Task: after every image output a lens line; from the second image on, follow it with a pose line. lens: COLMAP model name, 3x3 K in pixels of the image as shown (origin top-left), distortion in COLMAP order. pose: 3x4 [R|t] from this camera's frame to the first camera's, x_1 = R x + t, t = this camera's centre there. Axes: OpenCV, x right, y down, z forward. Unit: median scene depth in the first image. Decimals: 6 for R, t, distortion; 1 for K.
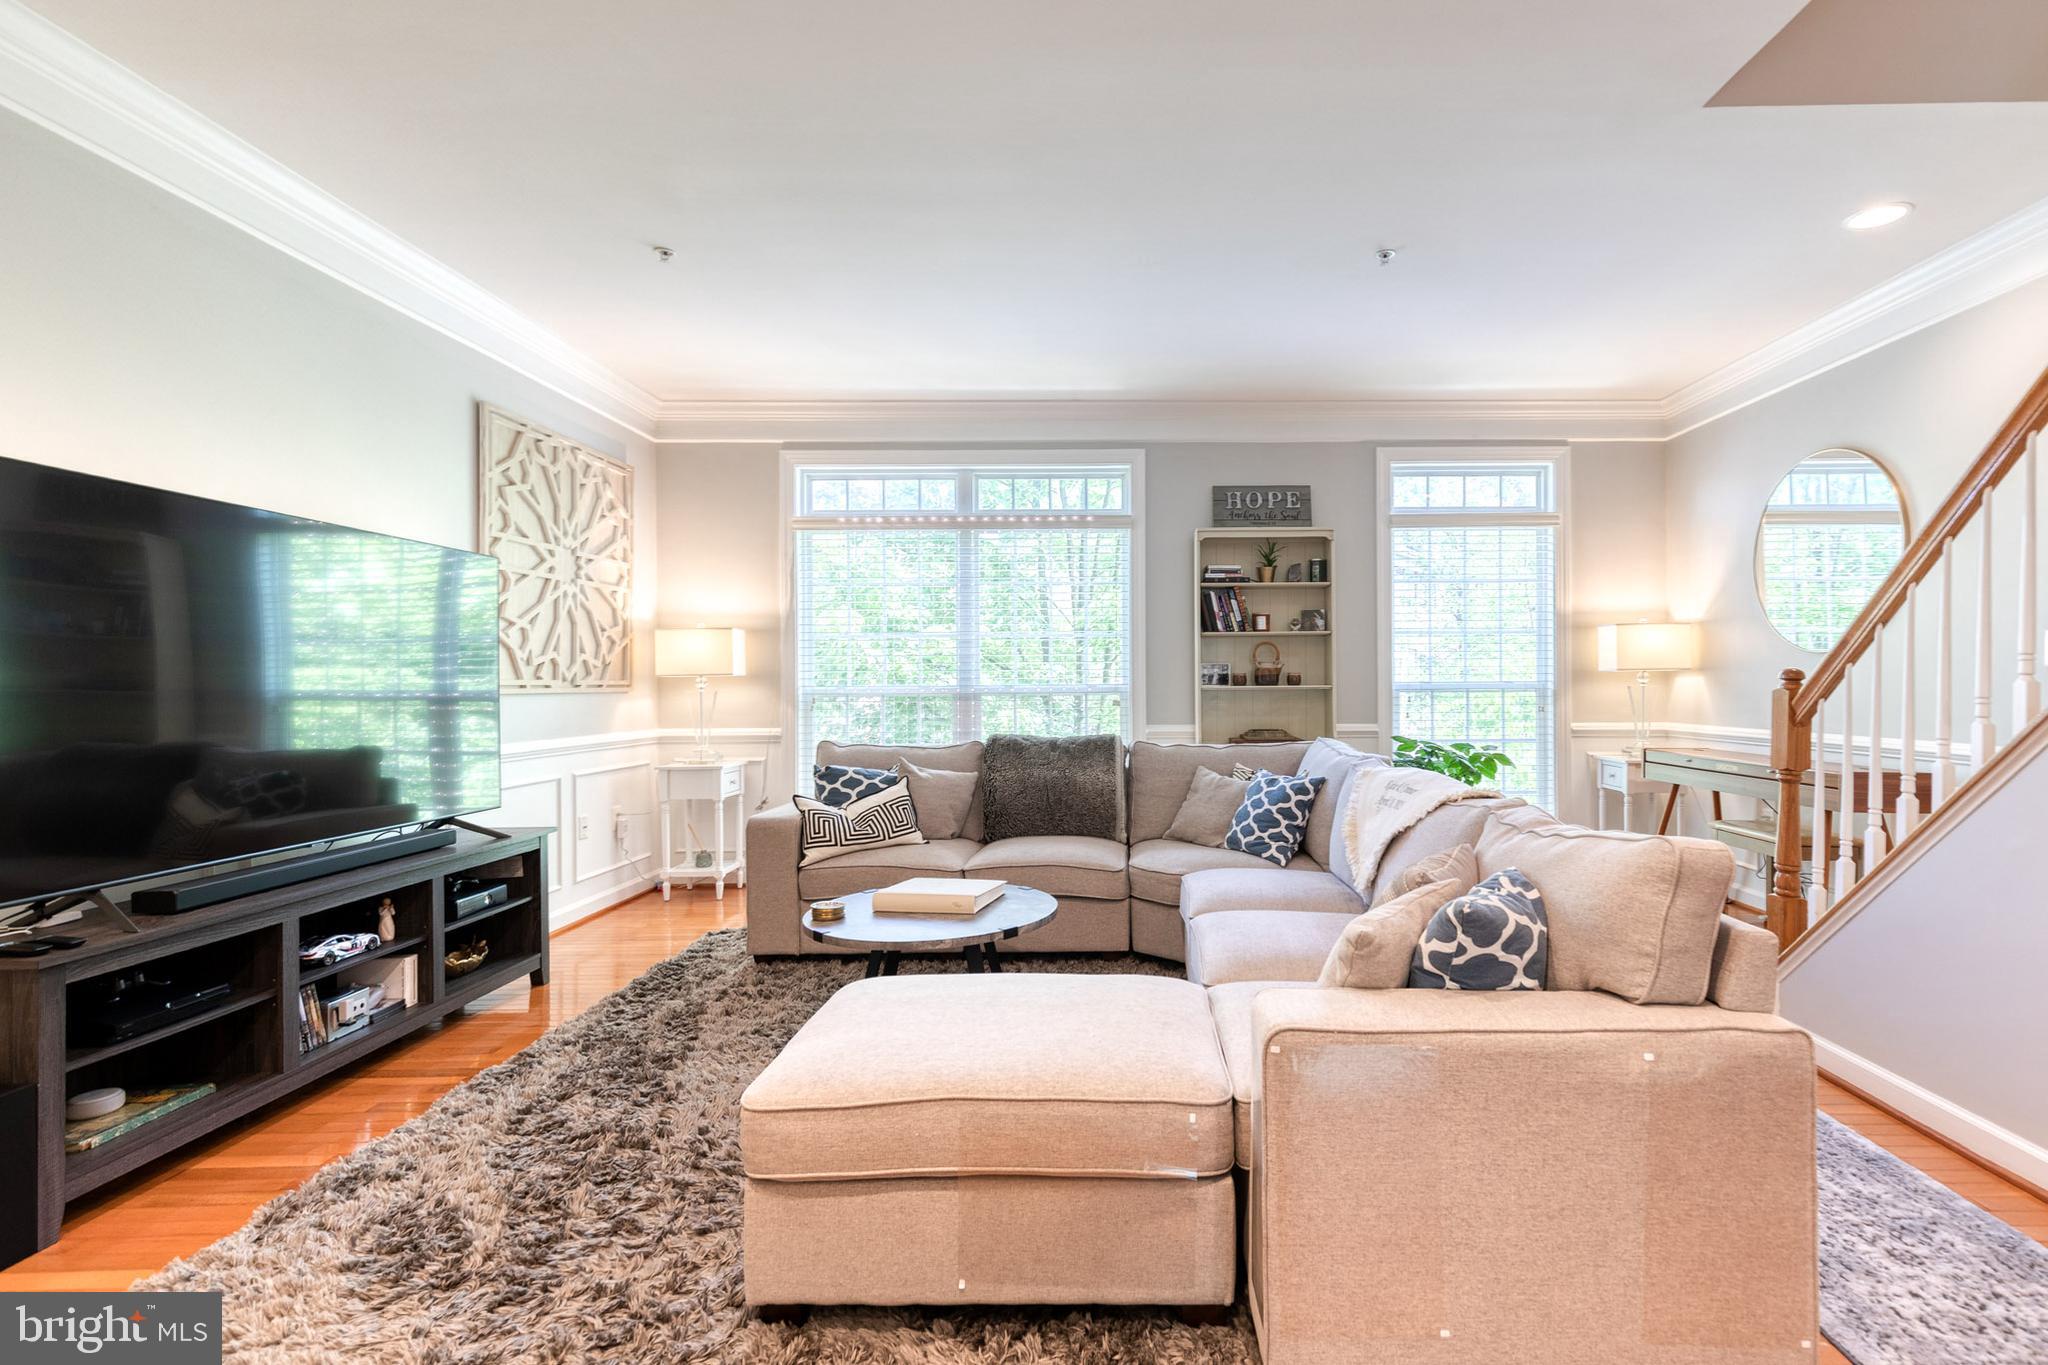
lens RADIAL K [[931.8, 0, 1104.6], [0, 931.8, 692.2], [0, 0, 1]] dist [0.013141, -0.002783]
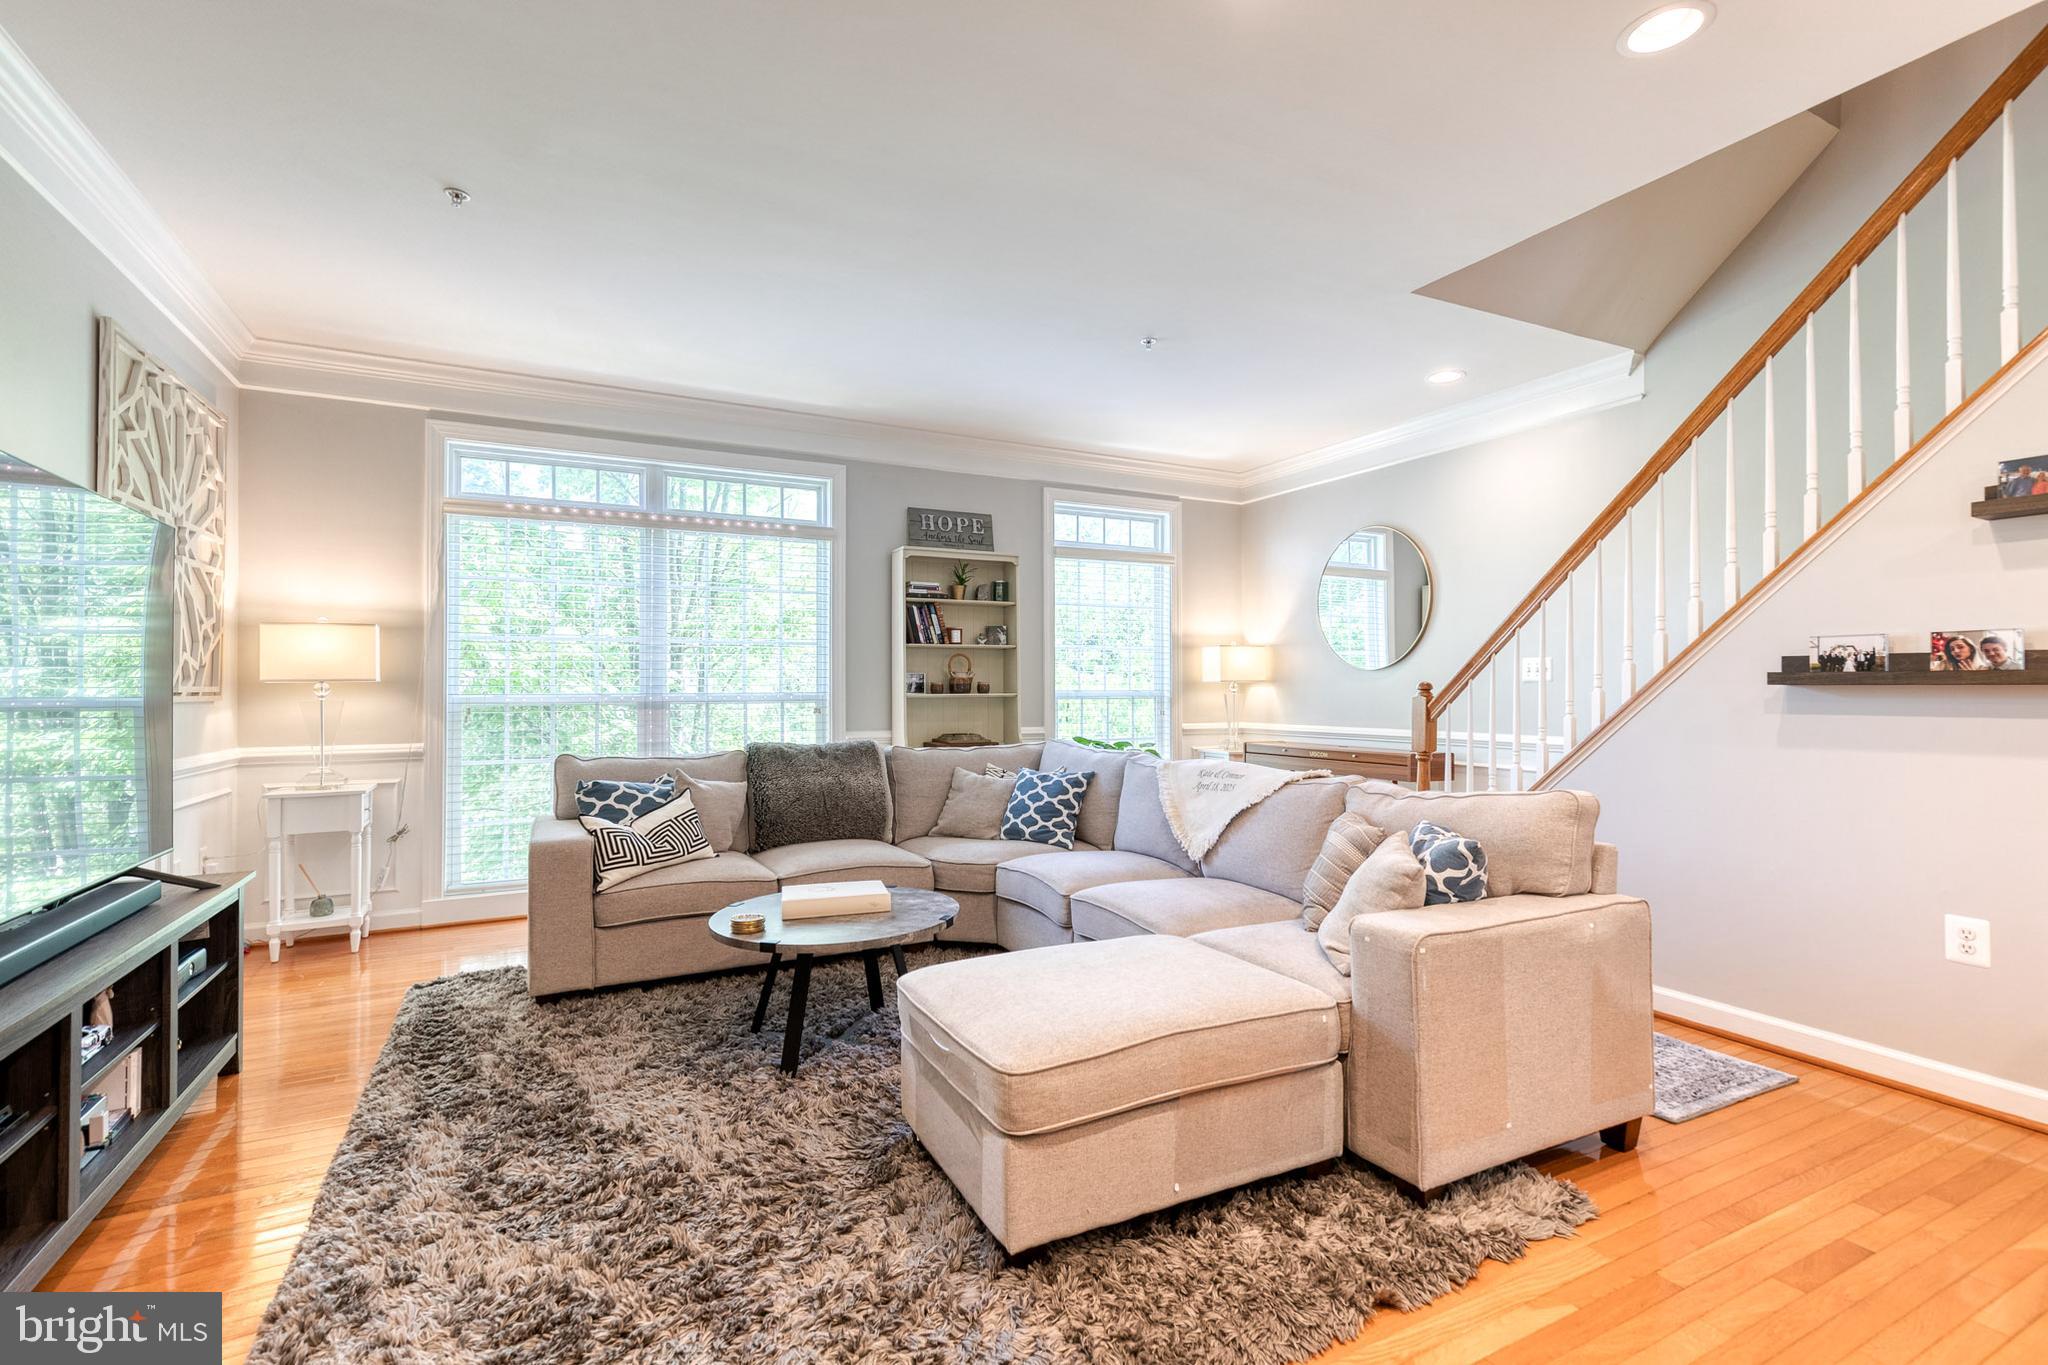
lens RADIAL K [[931.8, 0, 986.1], [0, 931.8, 687.2], [0, 0, 1]] dist [0.013141, -0.002783]
pose [[0.895545, 0.003747, 0.444956, -0.345108], [0.002617, 0.999903, -0.013687, 0.000509], [-0.444964, 0.013422, 0.895448, 0.006709]]
